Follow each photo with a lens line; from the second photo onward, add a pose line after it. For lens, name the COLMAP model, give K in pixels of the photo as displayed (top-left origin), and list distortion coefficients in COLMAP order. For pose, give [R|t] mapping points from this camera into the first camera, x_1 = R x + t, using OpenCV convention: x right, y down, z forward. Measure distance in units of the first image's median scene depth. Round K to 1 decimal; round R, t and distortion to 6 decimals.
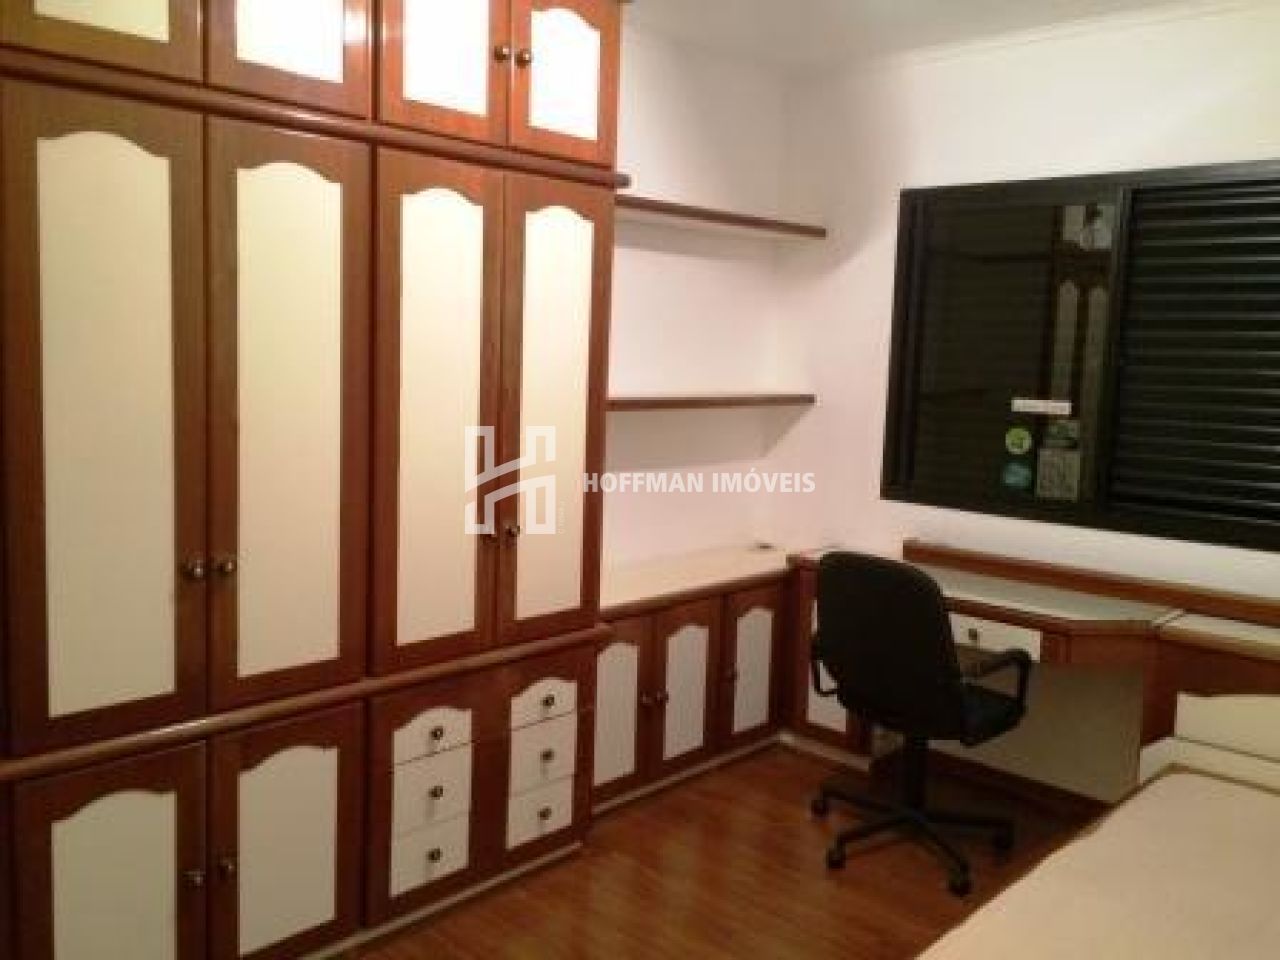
lens RADIAL K [[1077.1, 0, 540.9], [0, 1077.1, 450.7], [0, 0, 1]] dist [-0.000324, -0.001086]
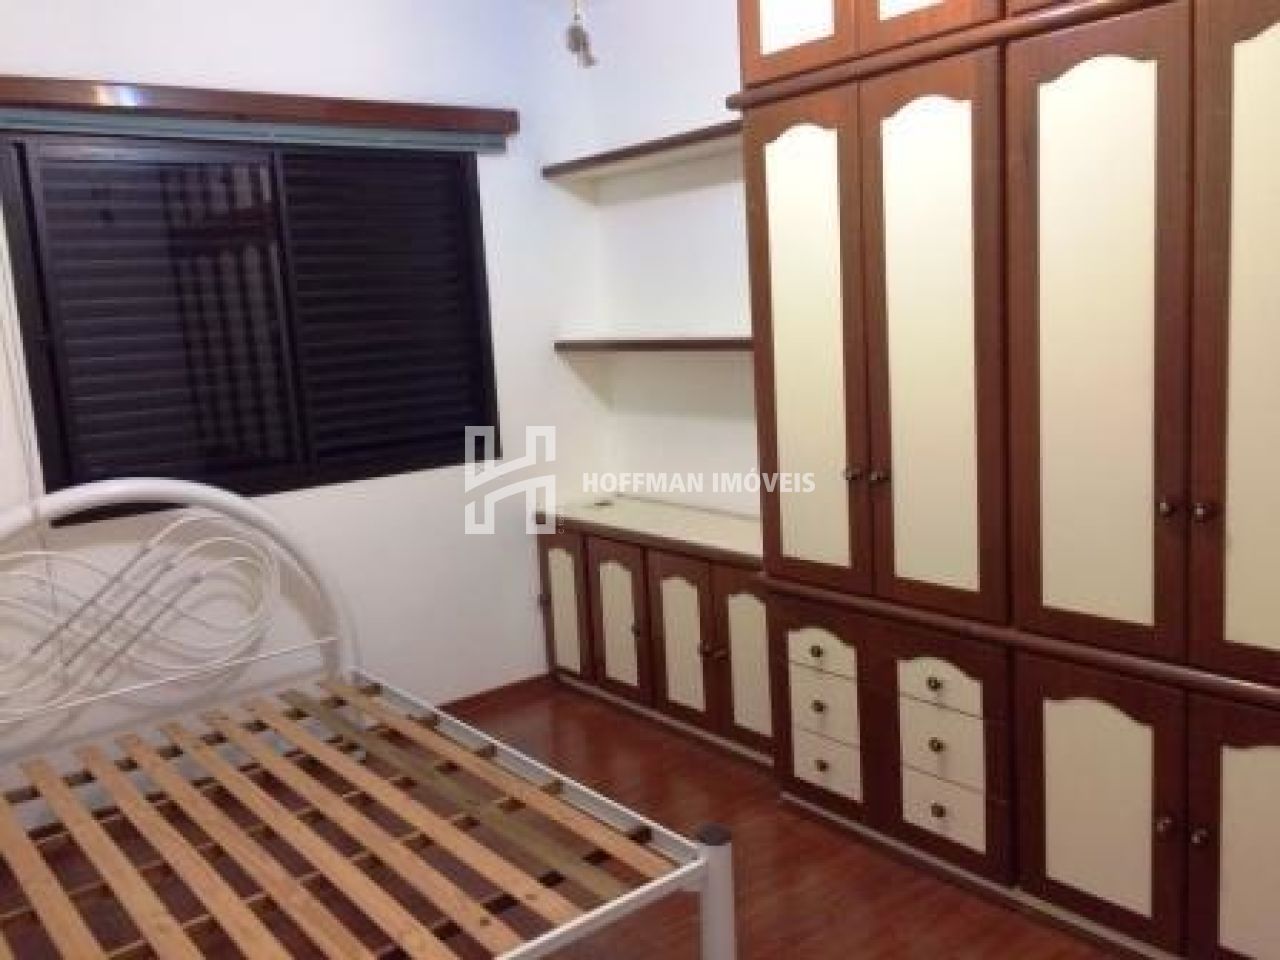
lens RADIAL K [[1094.6, 0, 636.8], [0, 1094.6, 464.8], [0, 0, 1]] dist [0.070269, -0.082447]
pose [[-0.091125, 0.130715, -0.987223, 0.865461], [-0.022356, 0.990829, 0.133256, -0.053630], [0.995588, 0.034213, -0.087368, 0.818717]]
